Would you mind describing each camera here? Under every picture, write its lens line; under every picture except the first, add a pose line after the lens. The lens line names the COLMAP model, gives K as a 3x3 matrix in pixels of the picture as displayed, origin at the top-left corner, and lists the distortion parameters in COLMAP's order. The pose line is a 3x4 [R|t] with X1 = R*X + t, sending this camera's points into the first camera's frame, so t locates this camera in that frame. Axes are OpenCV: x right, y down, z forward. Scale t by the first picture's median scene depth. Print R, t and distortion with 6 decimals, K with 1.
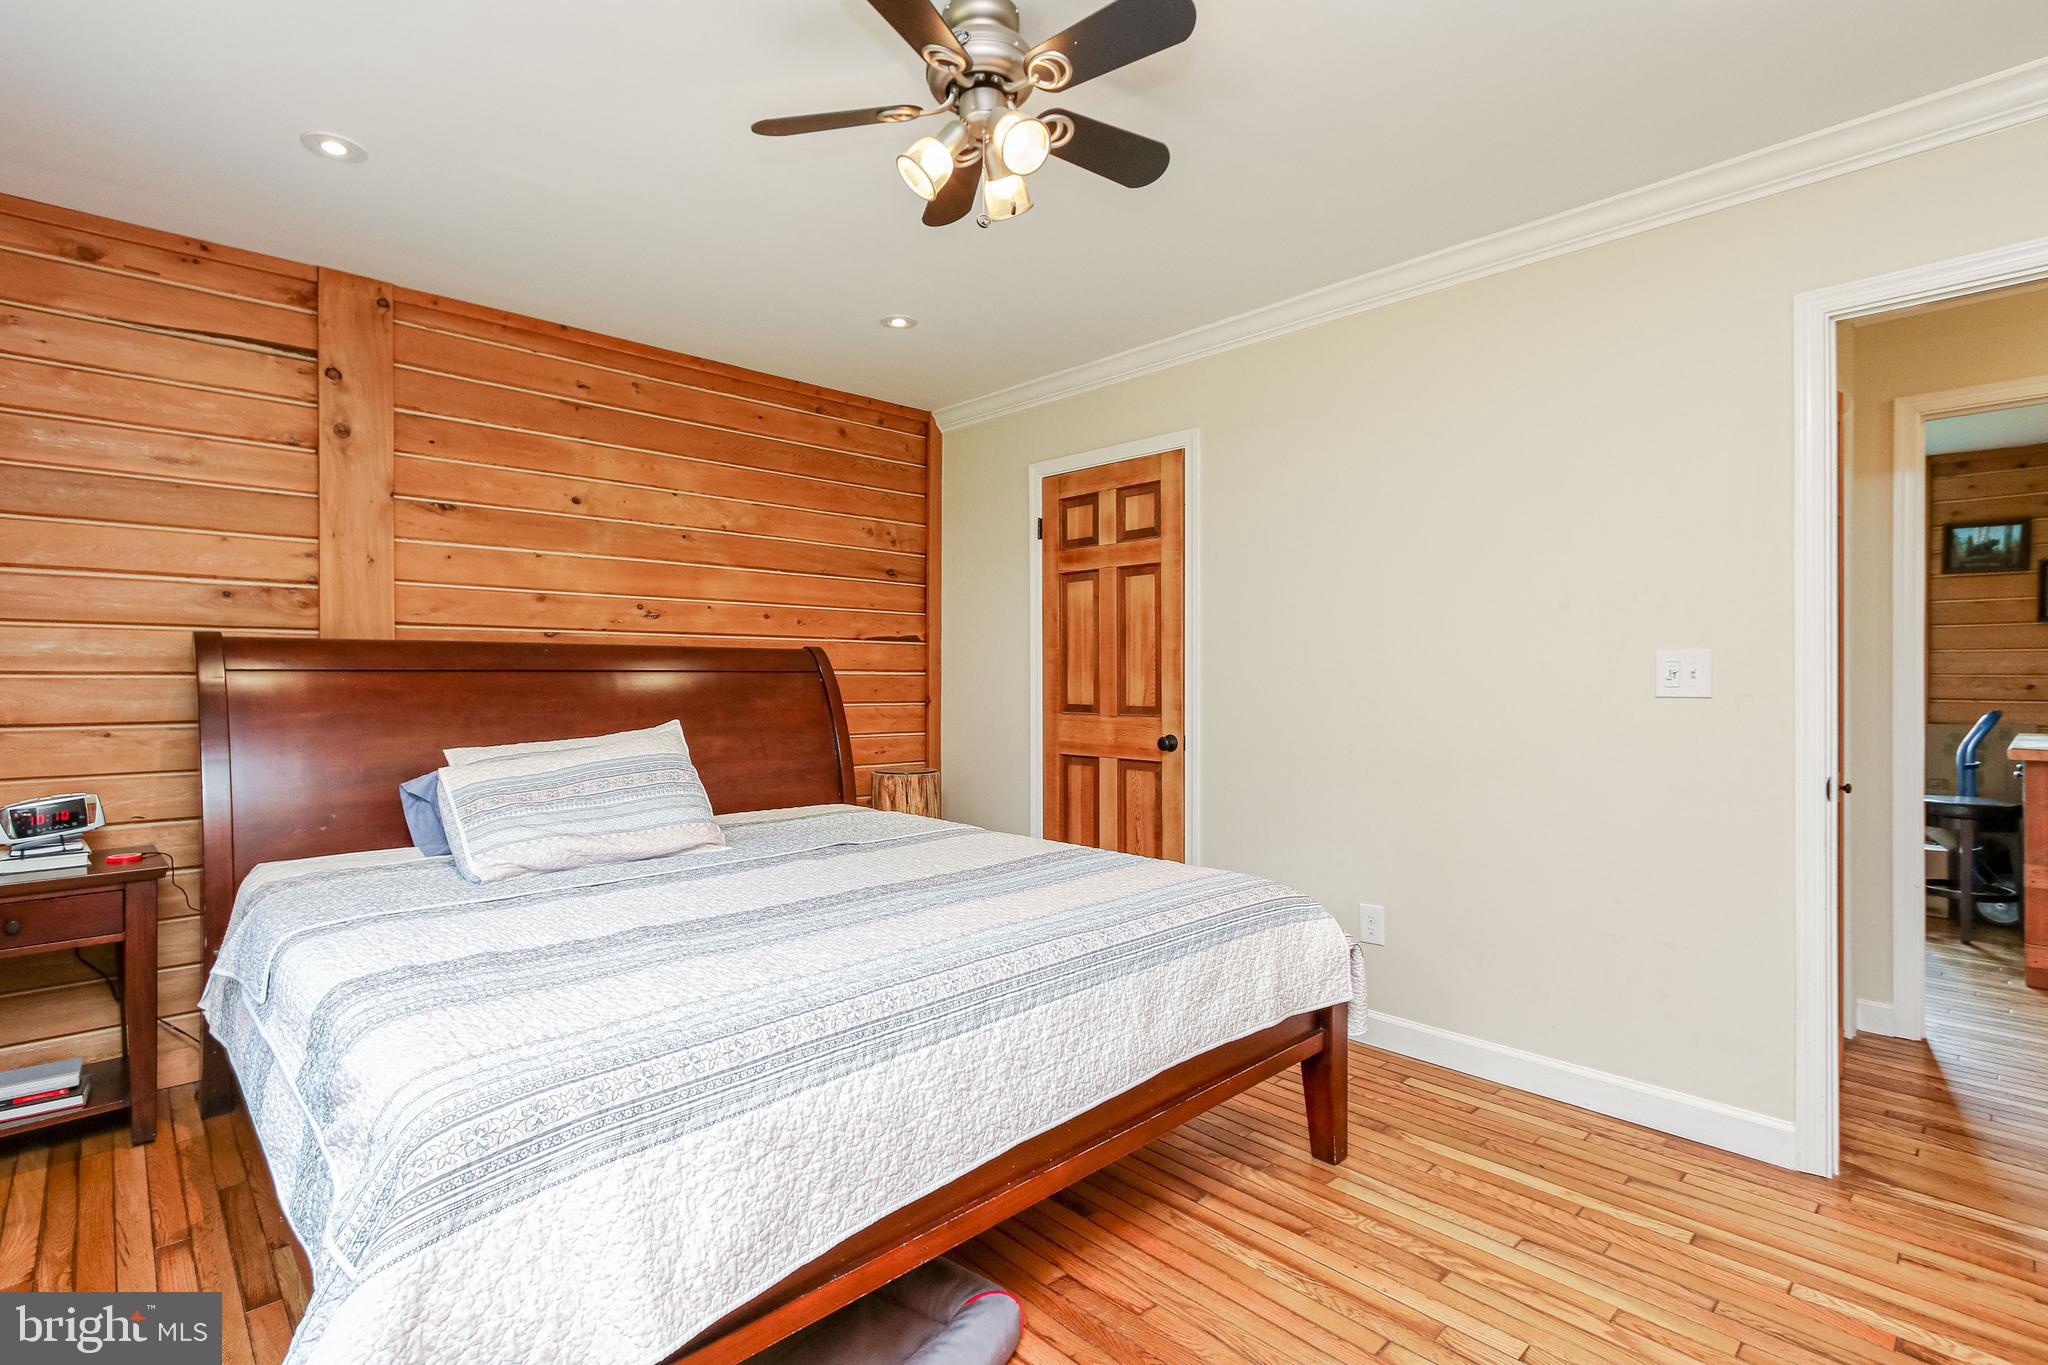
lens RADIAL K [[953.6, 0, 1021.6], [0, 953.6, 677.7], [0, 0, 1]] dist [-0.003336, -0.001550]
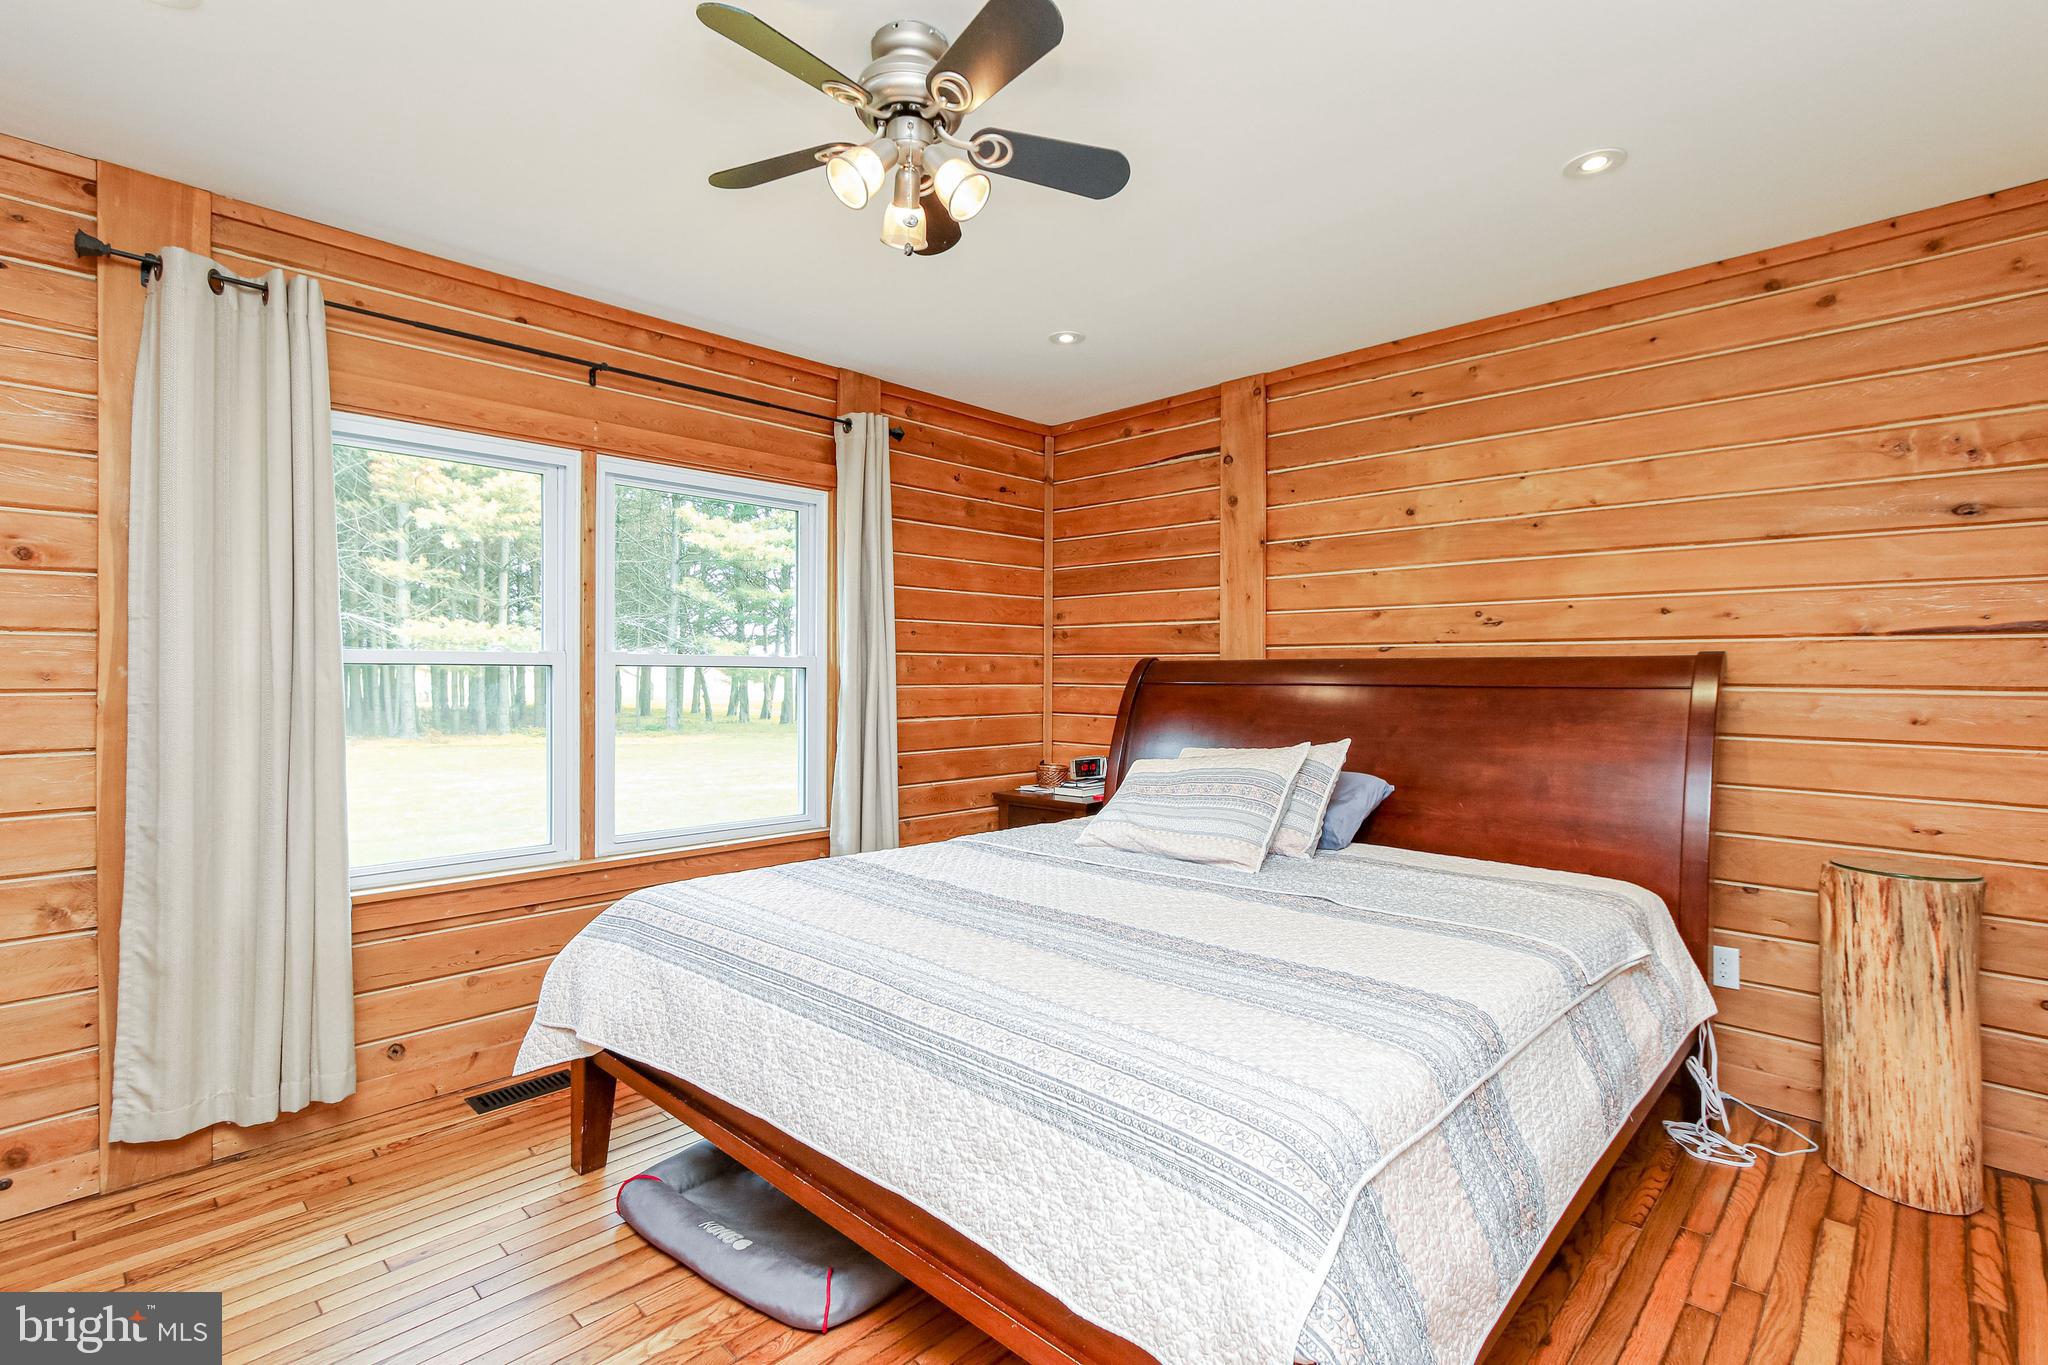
lens RADIAL K [[953.6, 0, 1017.9], [0, 953.6, 678.7], [0, 0, 1]] dist [-0.003336, -0.001550]
pose [[0.034756, 0.003737, -0.999389, 0.503247], [-0.004642, 0.999983, 0.003578, -0.015330], [0.999385, 0.004514, 0.034773, 0.561645]]
